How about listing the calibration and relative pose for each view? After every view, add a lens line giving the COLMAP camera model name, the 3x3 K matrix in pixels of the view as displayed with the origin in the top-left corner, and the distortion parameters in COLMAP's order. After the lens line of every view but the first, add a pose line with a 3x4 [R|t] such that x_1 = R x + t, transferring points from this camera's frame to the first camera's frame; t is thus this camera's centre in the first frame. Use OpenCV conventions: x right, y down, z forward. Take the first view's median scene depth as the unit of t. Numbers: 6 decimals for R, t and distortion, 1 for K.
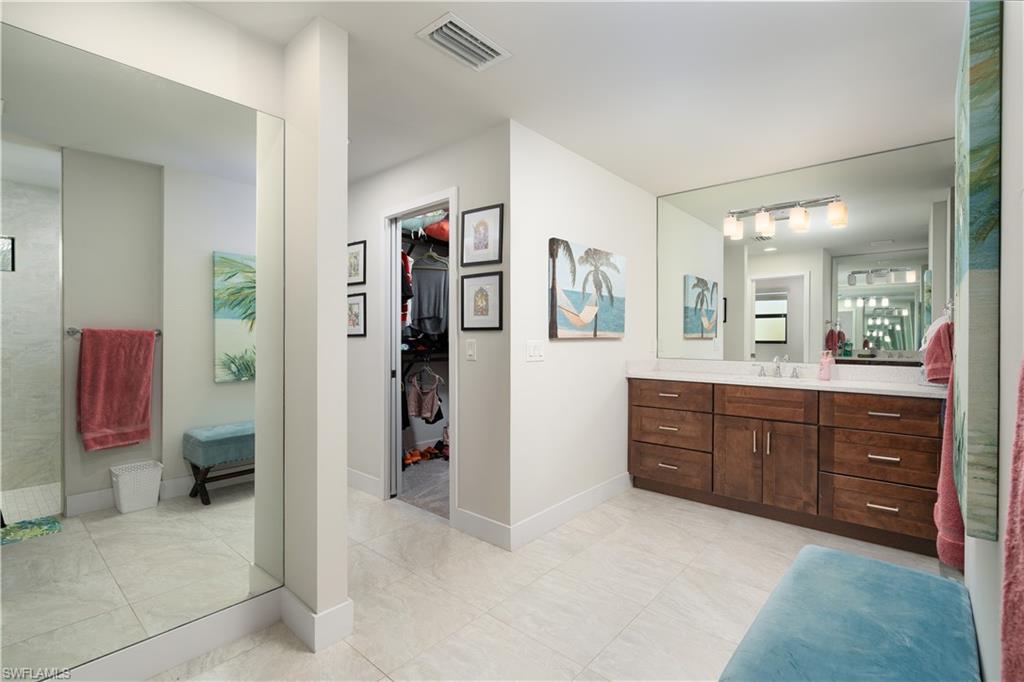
lens RADIAL K [[472.0, 0, 513.7], [0, 472.0, 339.5], [0, 0, 1]] dist [-0.005471, 0.005114]
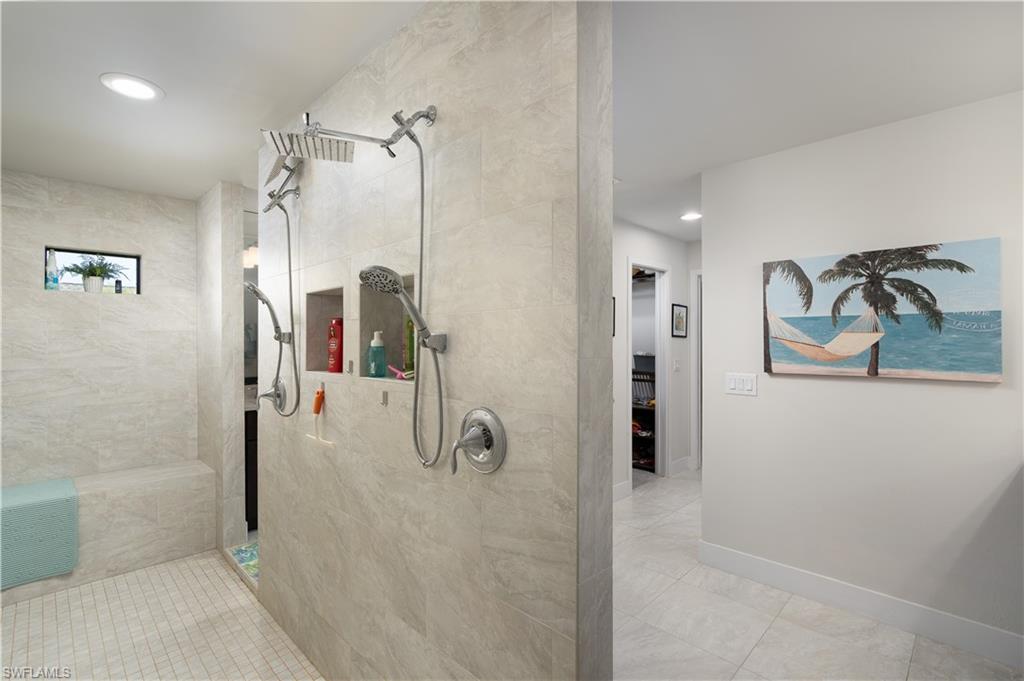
lens RADIAL K [[472.0, 0, 513.6], [0, 472.0, 341.1], [0, 0, 1]] dist [-0.005471, 0.005114]
pose [[-0.067473, -0.009697, -0.997674, 0.930292], [-0.013864, 0.999865, -0.008781, -0.044096], [0.997625, 0.013240, -0.067598, 0.520596]]
